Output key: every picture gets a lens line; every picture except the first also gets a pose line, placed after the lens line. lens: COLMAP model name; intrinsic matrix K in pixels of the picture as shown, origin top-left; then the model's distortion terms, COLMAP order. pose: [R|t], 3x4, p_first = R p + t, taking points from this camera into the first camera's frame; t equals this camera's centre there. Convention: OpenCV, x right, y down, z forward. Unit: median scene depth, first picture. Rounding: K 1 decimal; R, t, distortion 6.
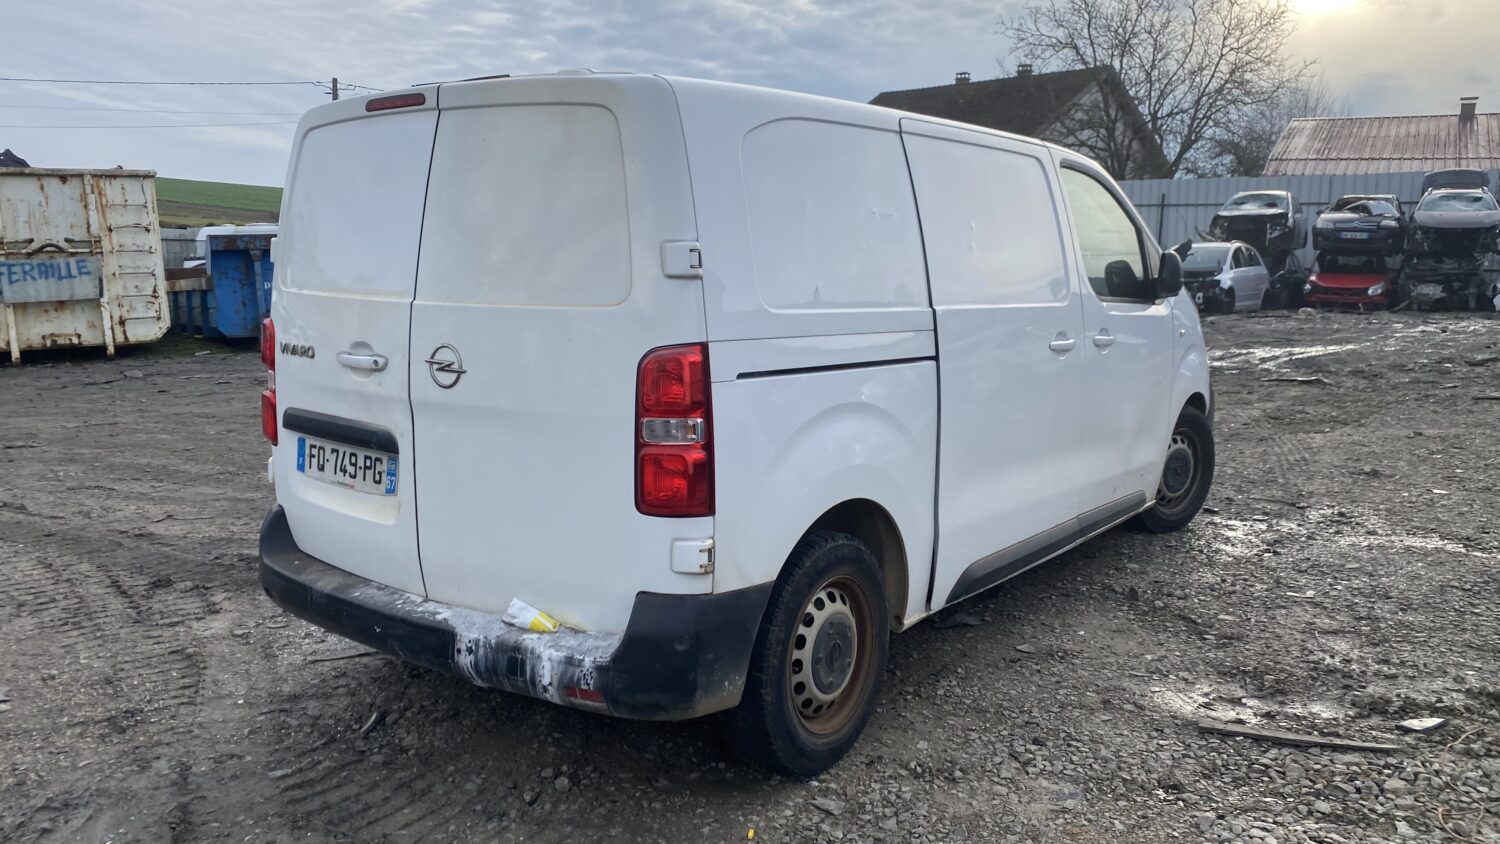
lens RADIAL K [[1156.1, 0, 754.1], [0, 1156.1, 418.2], [0, 0, 1]] dist [0.024186, -0.020122]
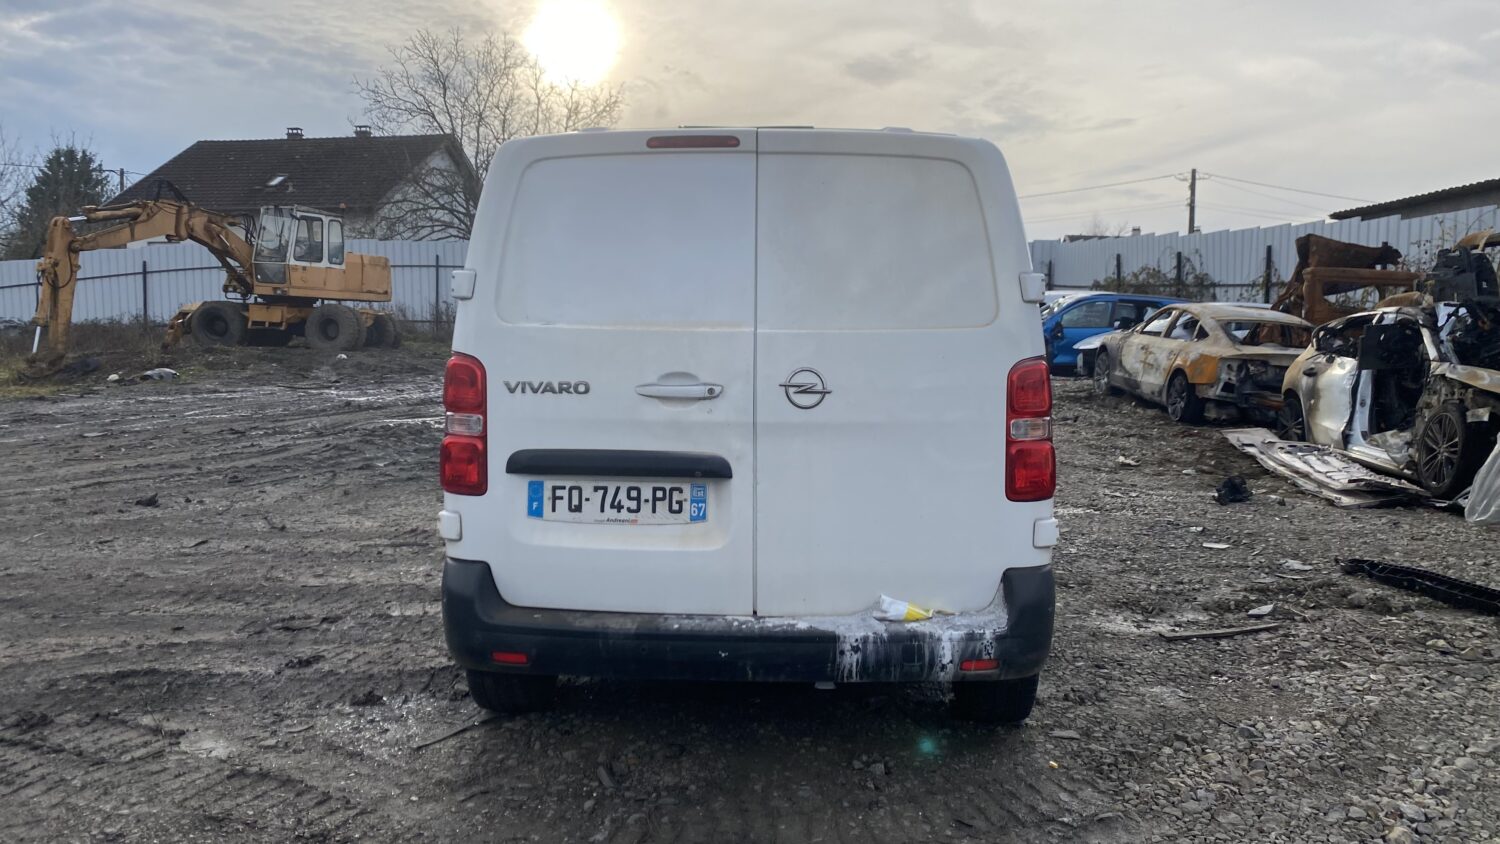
lens RADIAL K [[1156.1, 0, 754.1], [0, 1156.1, 418.2], [0, 0, 1]] dist [0.024186, -0.020122]
pose [[0.835551, -0.052346, 0.546914, -0.190915], [0.081353, 0.996265, -0.028934, 0.002079], [-0.543357, 0.068669, 0.836689, 0.029079]]
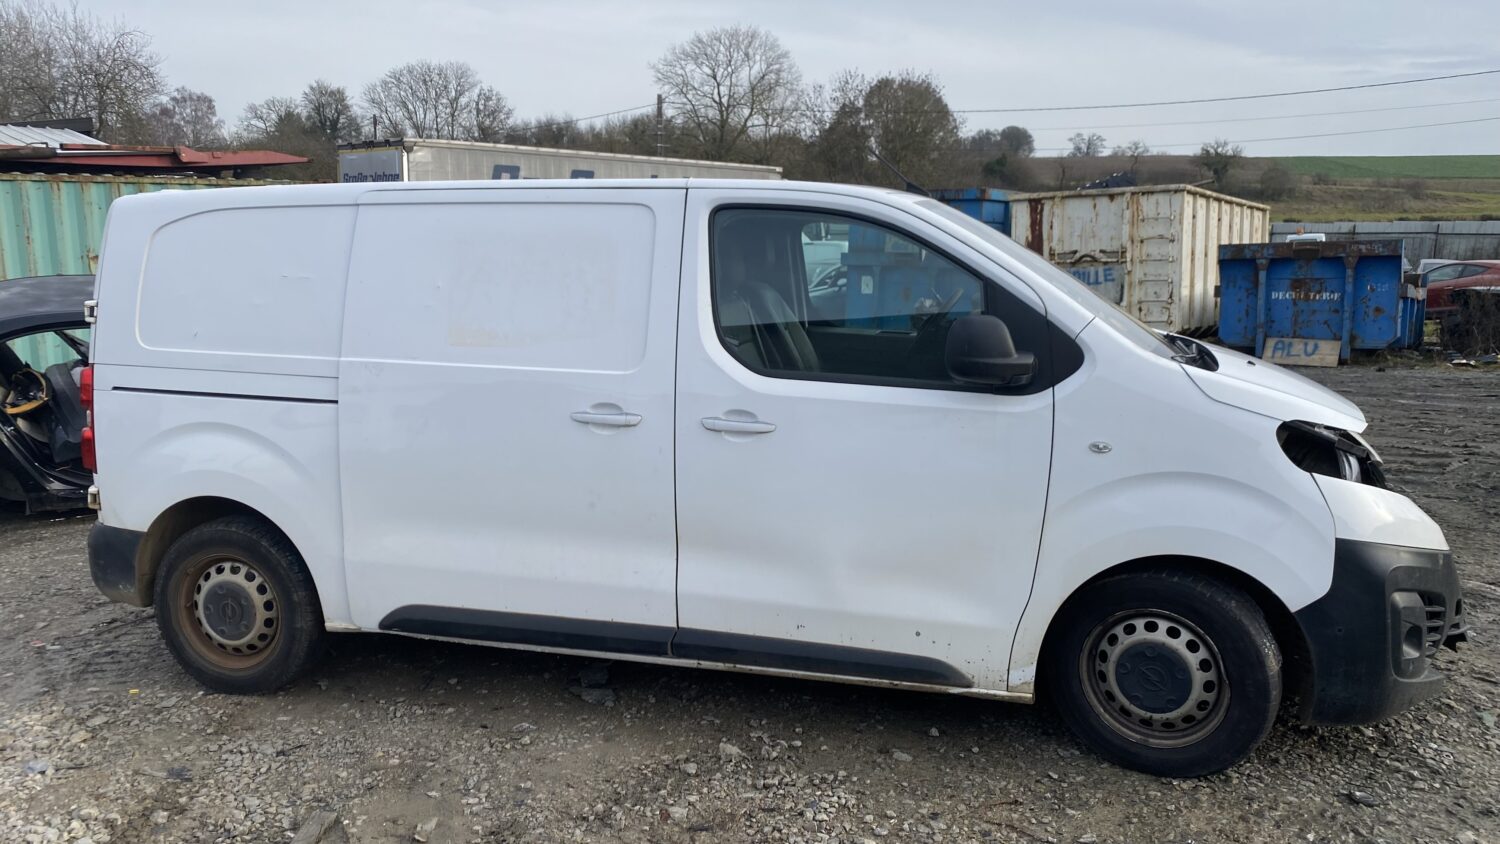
lens RADIAL K [[1156.1, 0, 754.1], [0, 1156.1, 418.2], [0, 0, 1]] dist [0.024186, -0.020122]
pose [[0.396944, 0.128343, -0.908826, 0.336863], [-0.123904, 0.988604, 0.085493, -0.046194], [0.909441, 0.078671, 0.408322, 0.238757]]
